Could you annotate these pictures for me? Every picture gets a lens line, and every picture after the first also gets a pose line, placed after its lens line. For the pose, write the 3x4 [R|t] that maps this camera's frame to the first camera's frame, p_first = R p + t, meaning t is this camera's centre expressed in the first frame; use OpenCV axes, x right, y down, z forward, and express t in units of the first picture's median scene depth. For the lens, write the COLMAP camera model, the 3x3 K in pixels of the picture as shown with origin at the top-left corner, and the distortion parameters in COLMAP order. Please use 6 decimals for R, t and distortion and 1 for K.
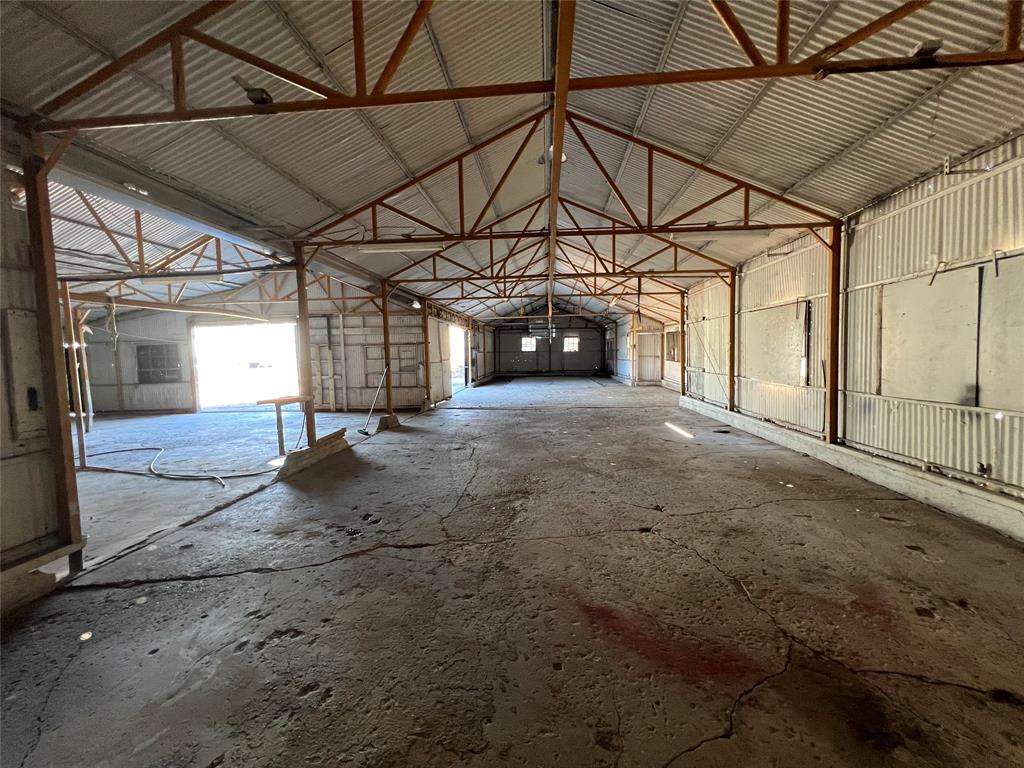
lens RADIAL K [[410.2, 0, 512.0], [0, 410.2, 384.0], [0, 0, 1]] dist [-0.003750, -0.000108]
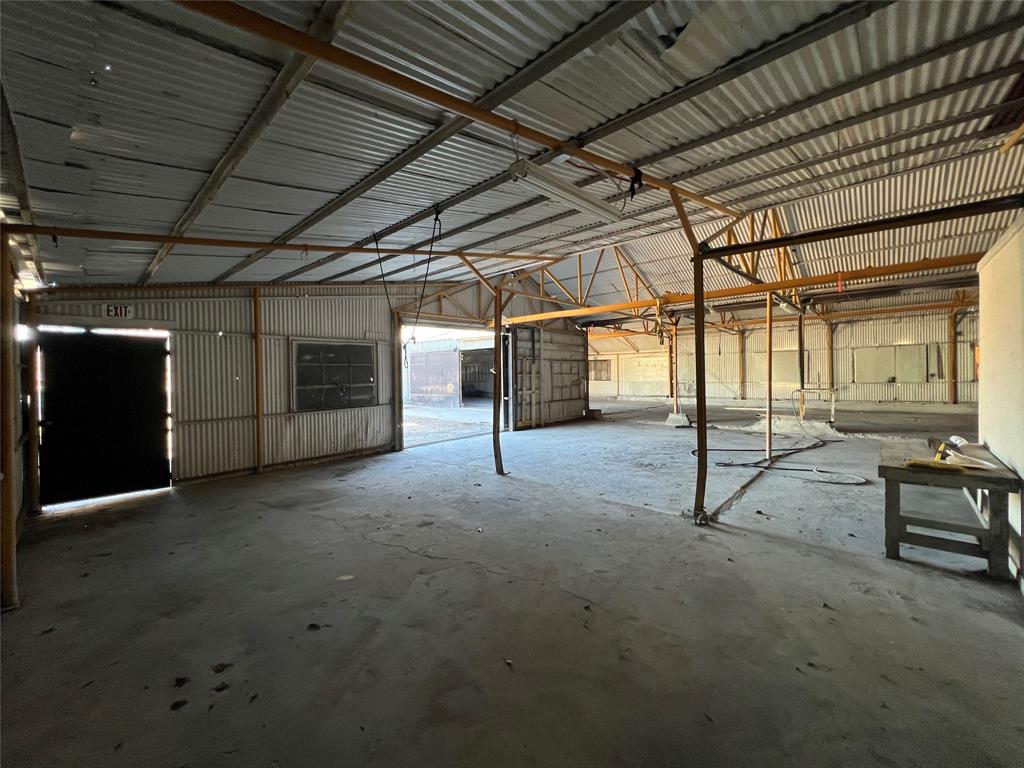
lens RADIAL K [[410.2, 0, 512.0], [0, 410.2, 384.0], [0, 0, 1]] dist [-0.003750, -0.000108]
pose [[0.614998, -0.005323, 0.788510, -1.183802], [0.061650, 0.997241, -0.041352, 0.001378], [-0.786115, 0.074043, 0.613630, 0.432162]]
